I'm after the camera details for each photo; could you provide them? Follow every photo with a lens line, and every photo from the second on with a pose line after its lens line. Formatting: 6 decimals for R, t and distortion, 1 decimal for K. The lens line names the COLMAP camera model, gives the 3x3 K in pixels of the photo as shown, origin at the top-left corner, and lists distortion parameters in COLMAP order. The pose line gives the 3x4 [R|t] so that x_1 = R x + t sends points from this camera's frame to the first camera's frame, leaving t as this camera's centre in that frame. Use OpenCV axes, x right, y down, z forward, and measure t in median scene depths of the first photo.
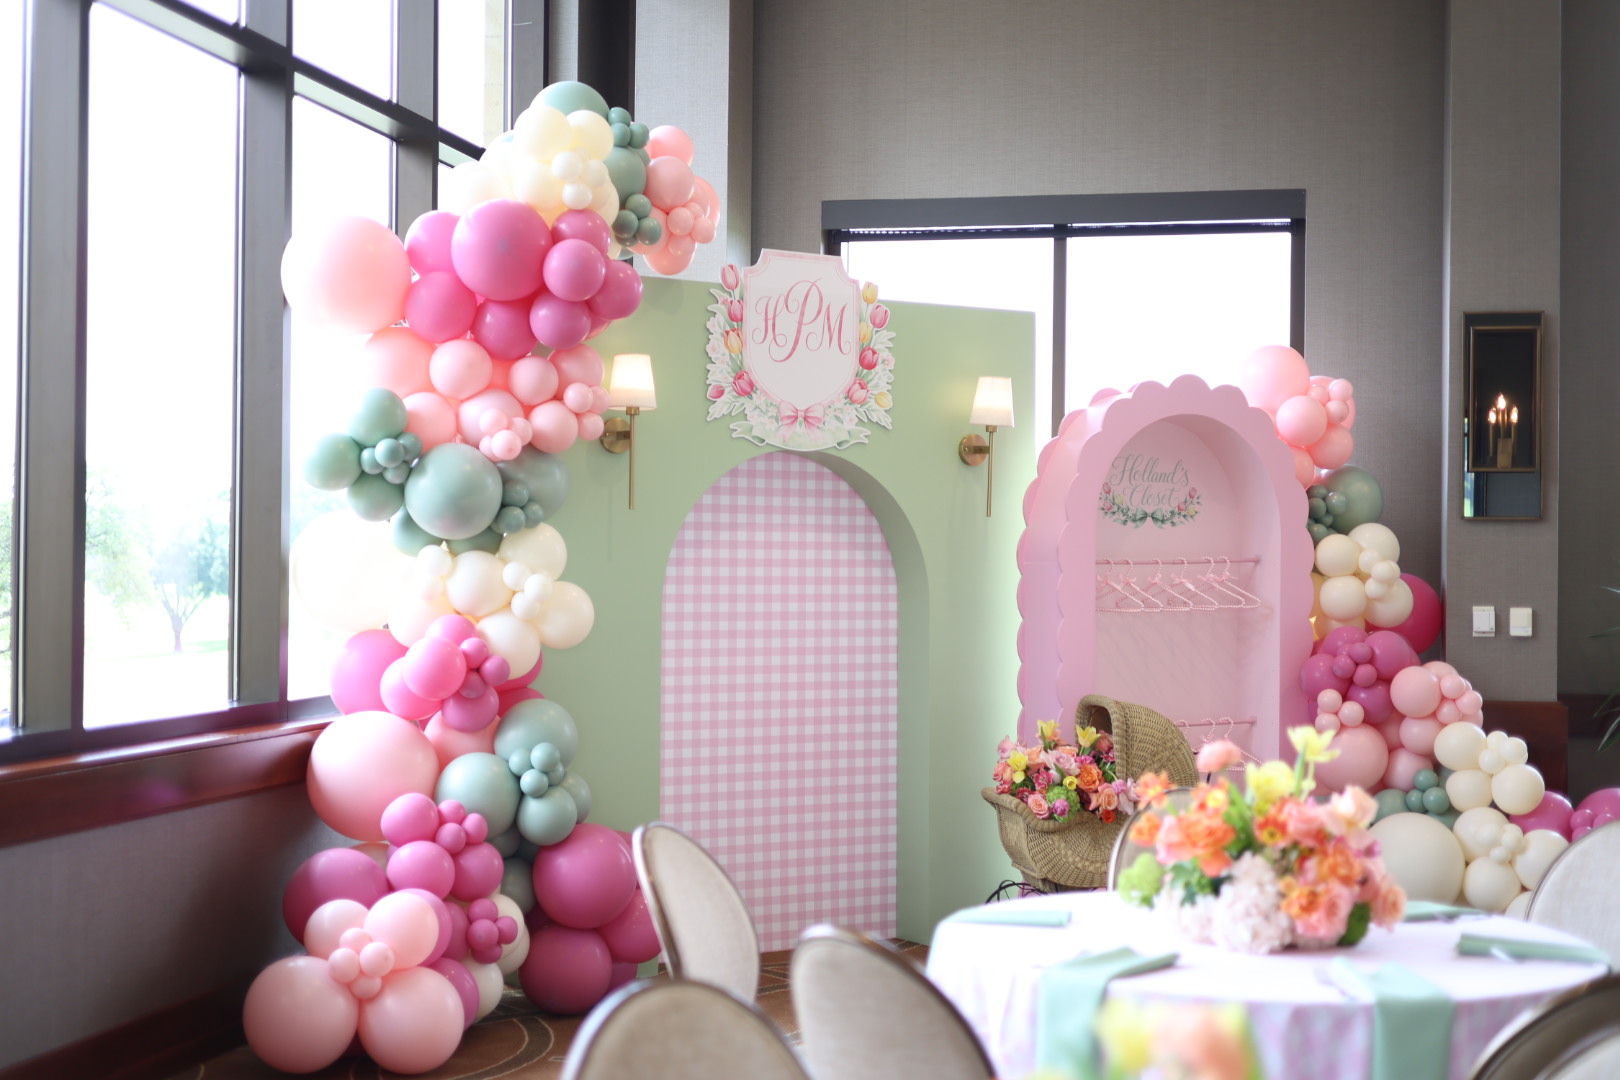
lens RADIAL K [[2247.8, 0, 810.0], [0, 2247.8, 540.0], [0, 0, 1]] dist [0.049039, -0.097985]
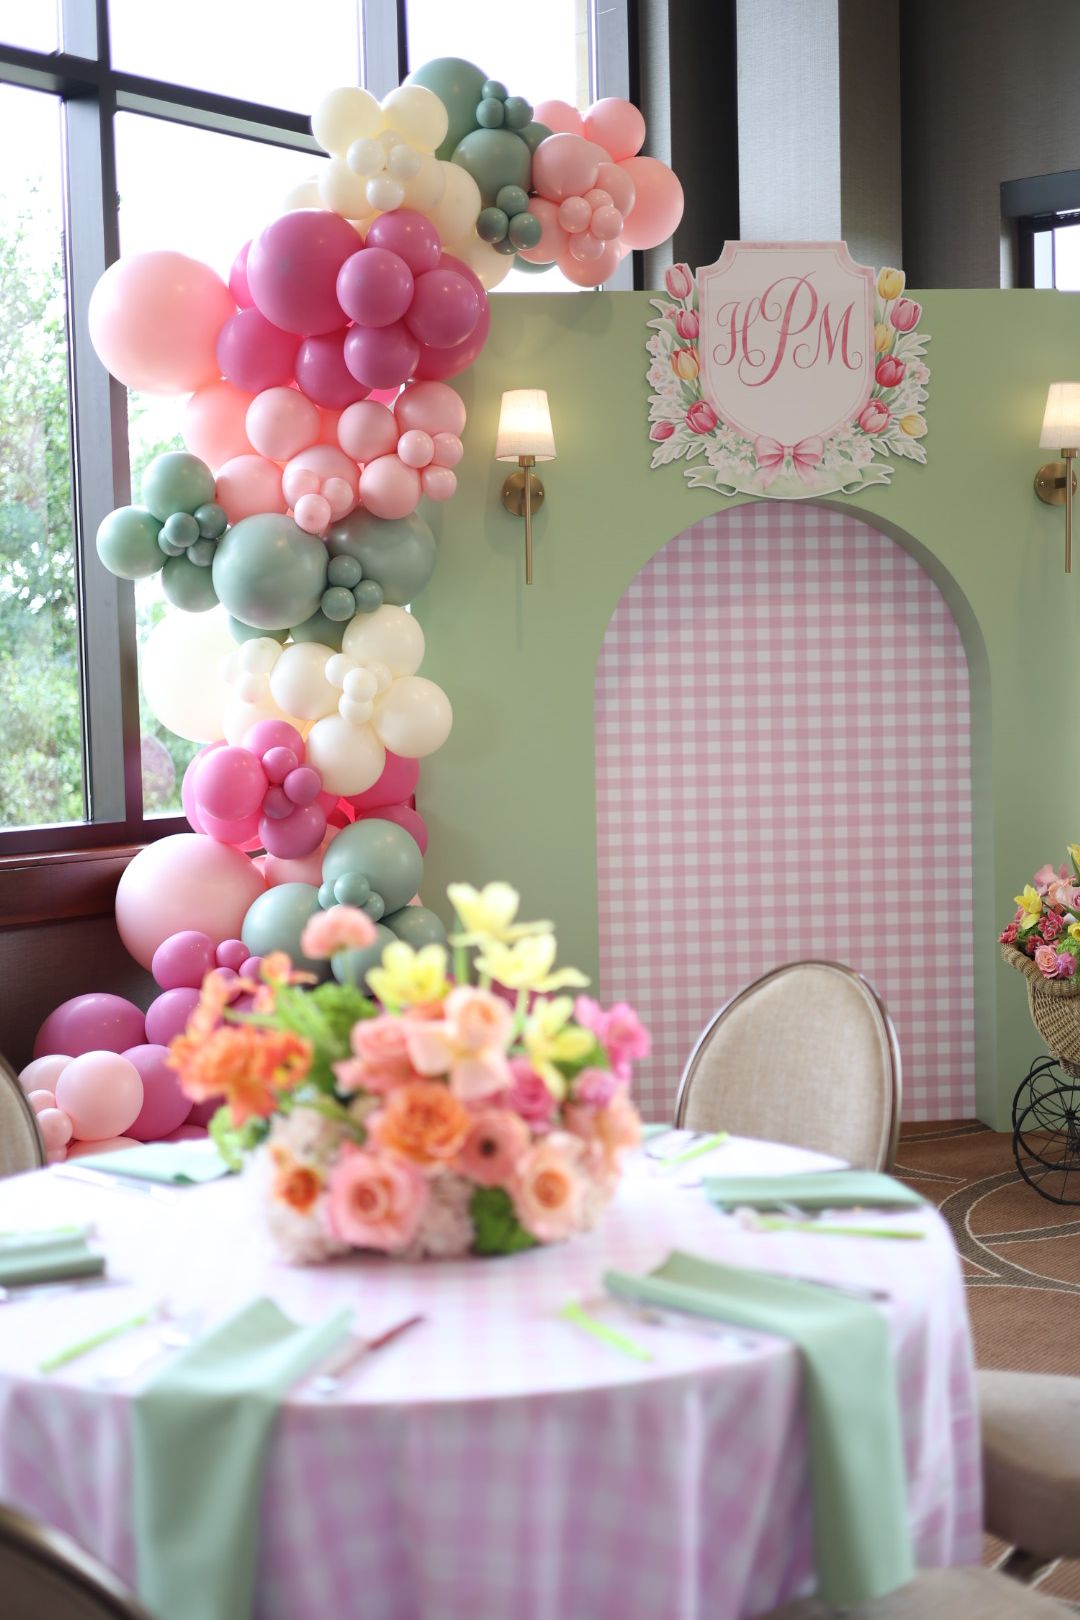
lens RADIAL K [[2247.8, 0, 540.0], [0, 2247.8, 810.0], [0, 0, 1]] dist [0.049039, -0.097985]
pose [[0.895219, -0.004227, -0.445606, 0.270933], [0.037040, 0.997201, 0.064953, 0.014182], [0.444084, -0.074653, 0.892870, 0.261052]]
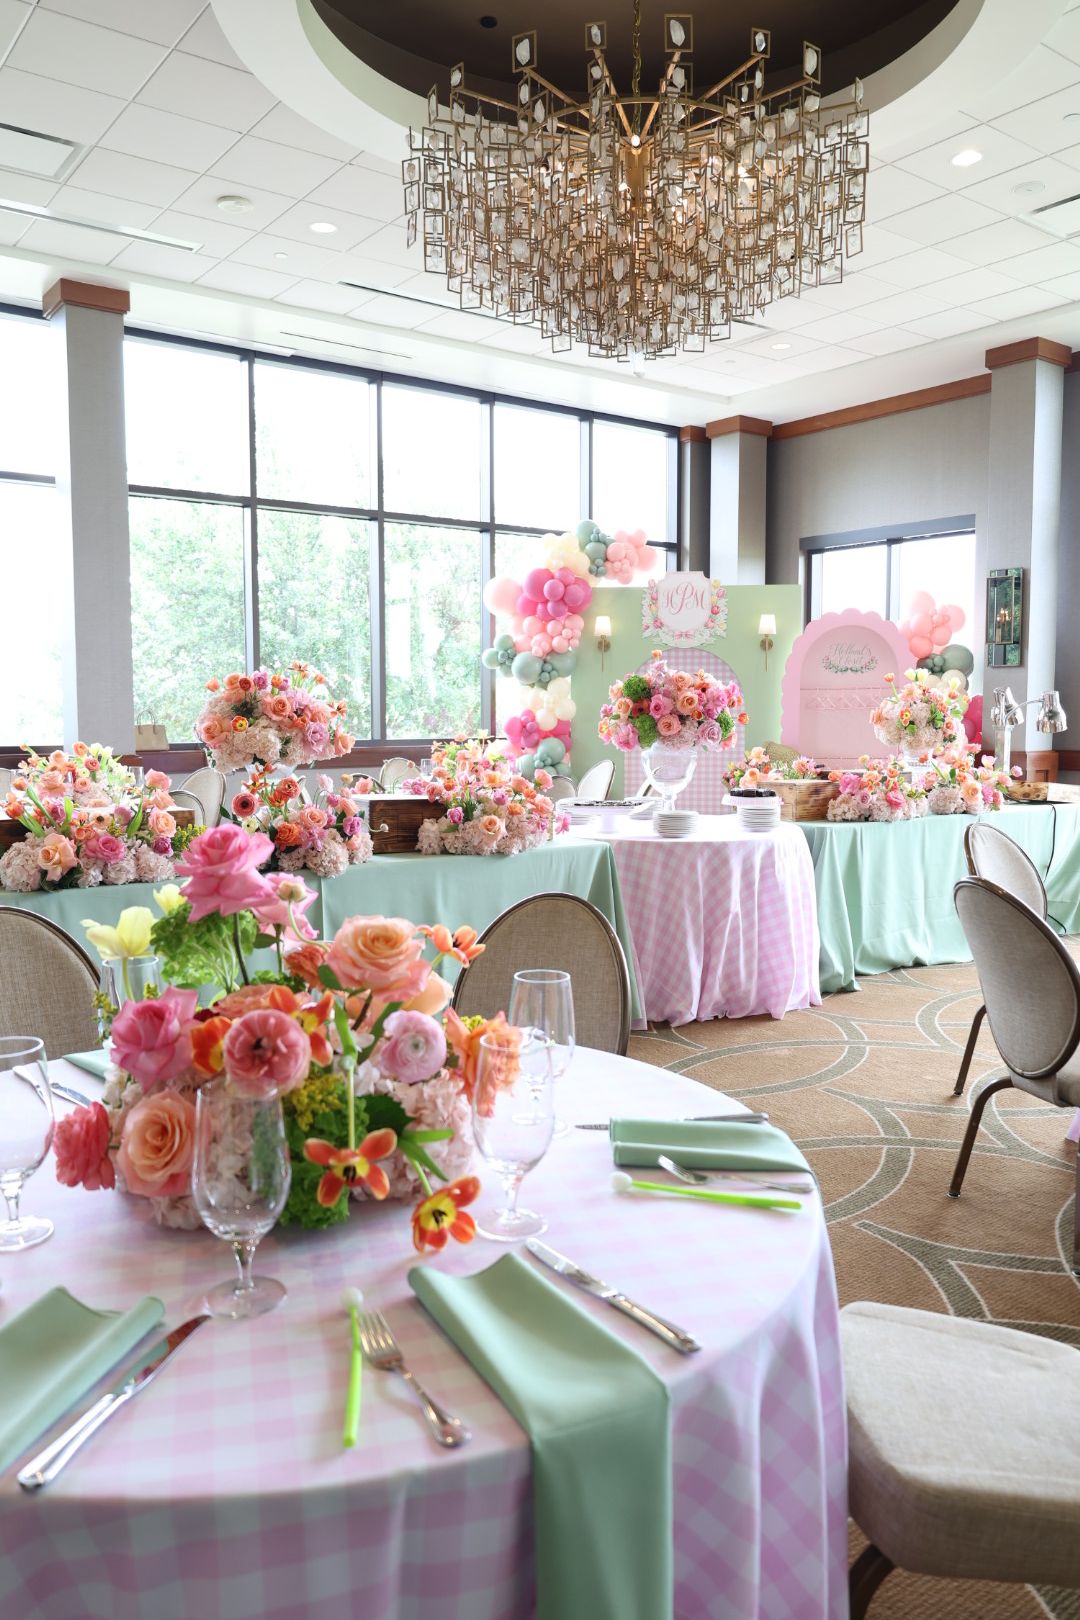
lens RADIAL K [[1226.6, 0, 540.0], [0, 1226.6, 810.0], [0, 0, 1]] dist [0.000035, -0.001892]
pose [[0.752838, 0.046516, -0.656560, 0.832856], [0.011734, 0.996393, 0.084047, 0.026992], [0.658102, -0.070978, 0.749576, -0.199428]]
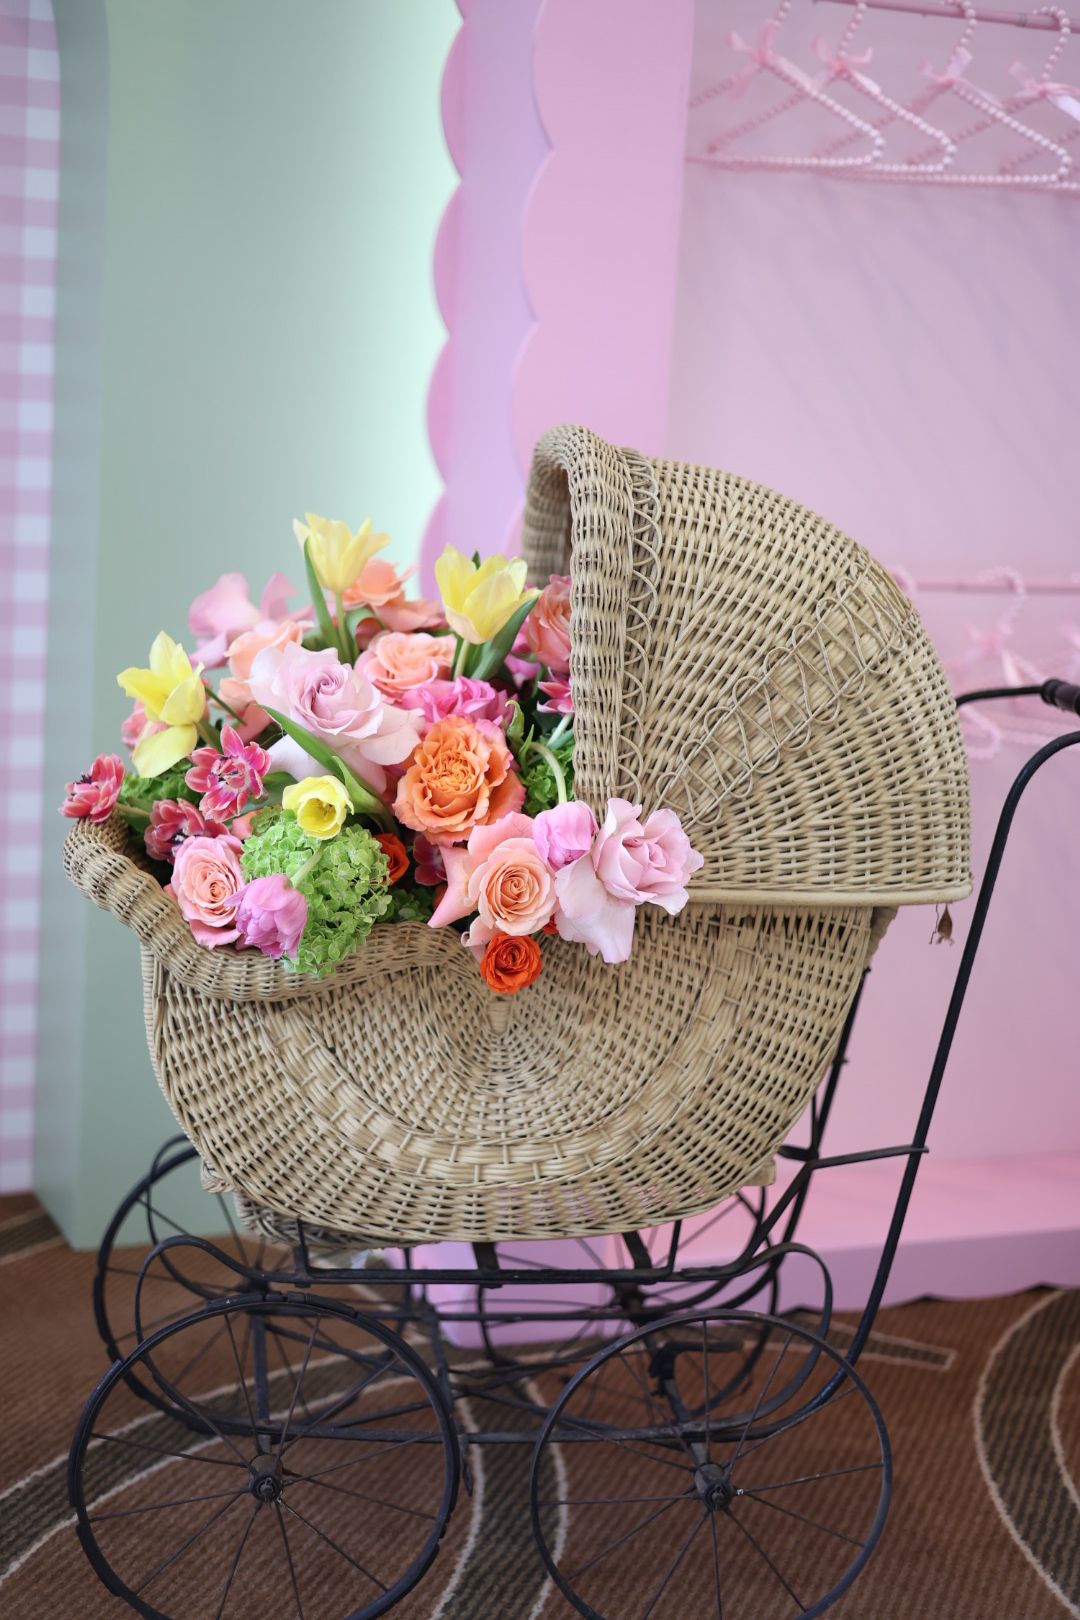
lens RADIAL K [[2247.8, 0, 540.0], [0, 2247.8, 810.0], [0, 0, 1]] dist [0.049039, -0.097985]
pose [[0.991460, 0.076516, -0.105602, 0.151212], [-0.055900, 0.980968, 0.185951, 0.064167], [0.117821, -0.178460, 0.976868, 0.755831]]
